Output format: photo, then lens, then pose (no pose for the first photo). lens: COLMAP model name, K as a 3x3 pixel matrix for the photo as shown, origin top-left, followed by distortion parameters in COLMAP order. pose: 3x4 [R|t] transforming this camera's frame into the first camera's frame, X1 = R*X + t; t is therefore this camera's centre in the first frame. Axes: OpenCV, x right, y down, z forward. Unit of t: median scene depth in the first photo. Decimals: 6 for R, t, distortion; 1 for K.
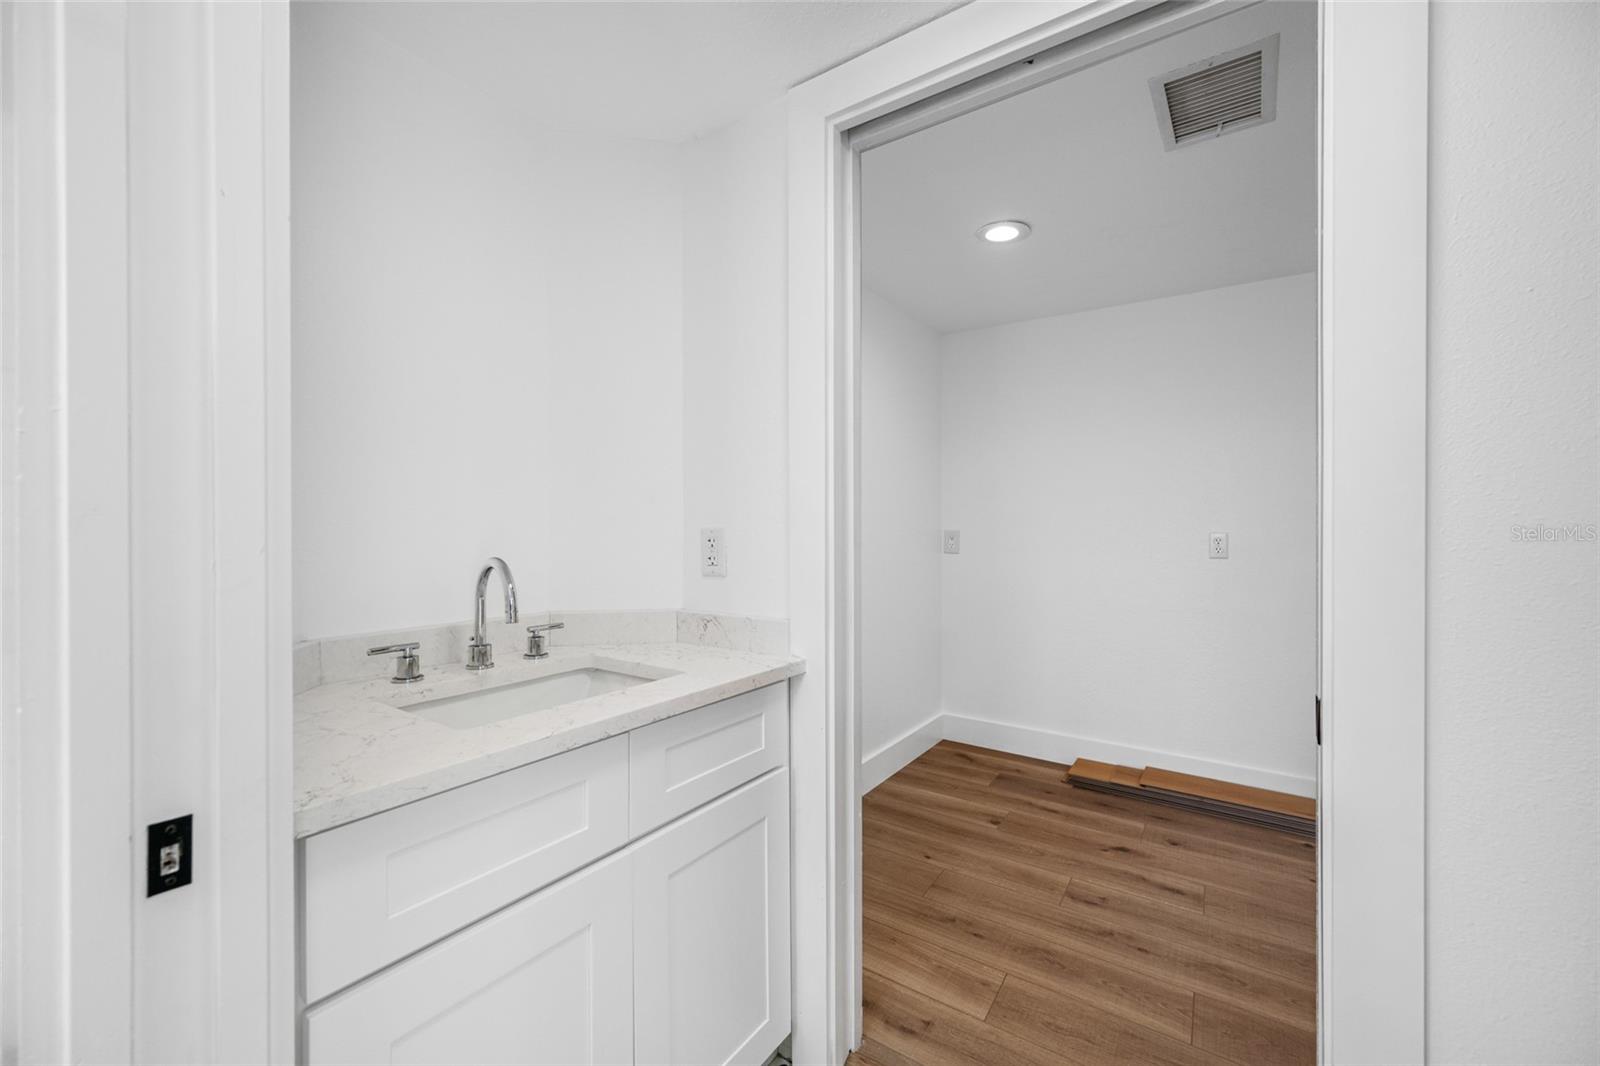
lens RADIAL K [[638.2, 0, 801.1], [0, 638.2, 527.9], [0, 0, 1]] dist [0.008184, -0.001776]
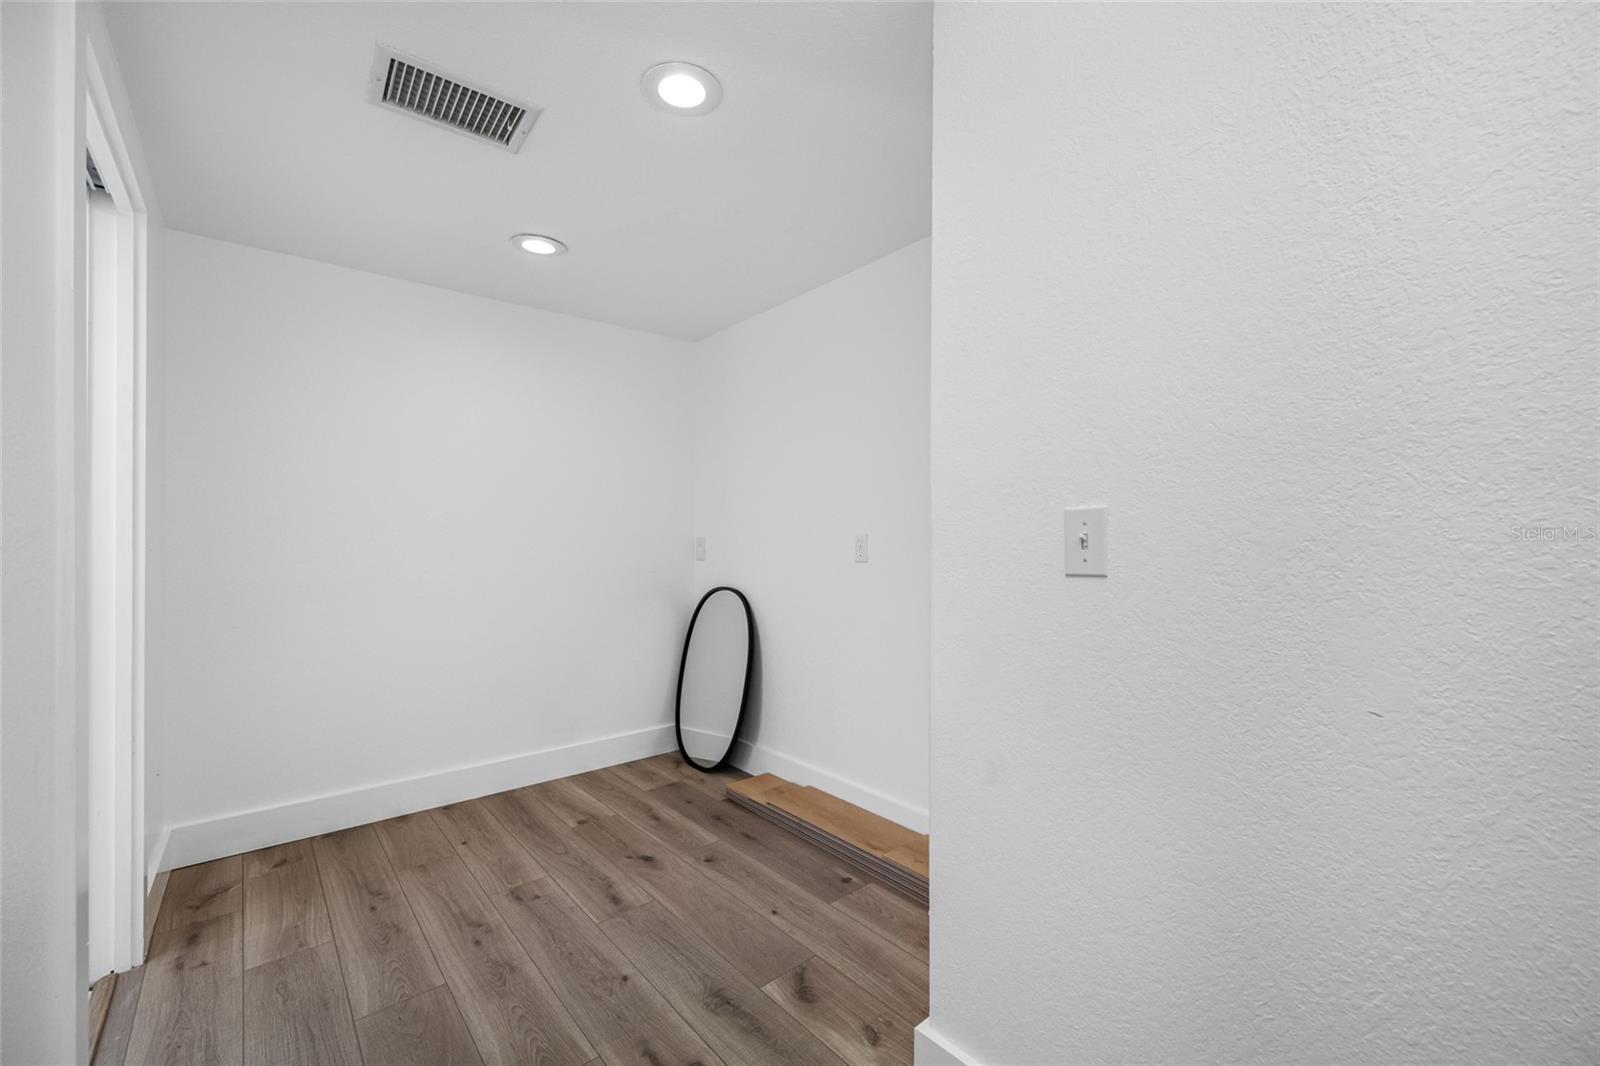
lens RADIAL K [[638.2, 0, 792.8], [0, 638.2, 540.1], [0, 0, 1]] dist [0.008184, -0.001776]
pose [[0.962385, -0.012431, -0.271404, 0.975579], [0.010368, 0.999905, -0.009035, 0.026155], [0.271490, 0.005881, 0.962423, 0.116251]]
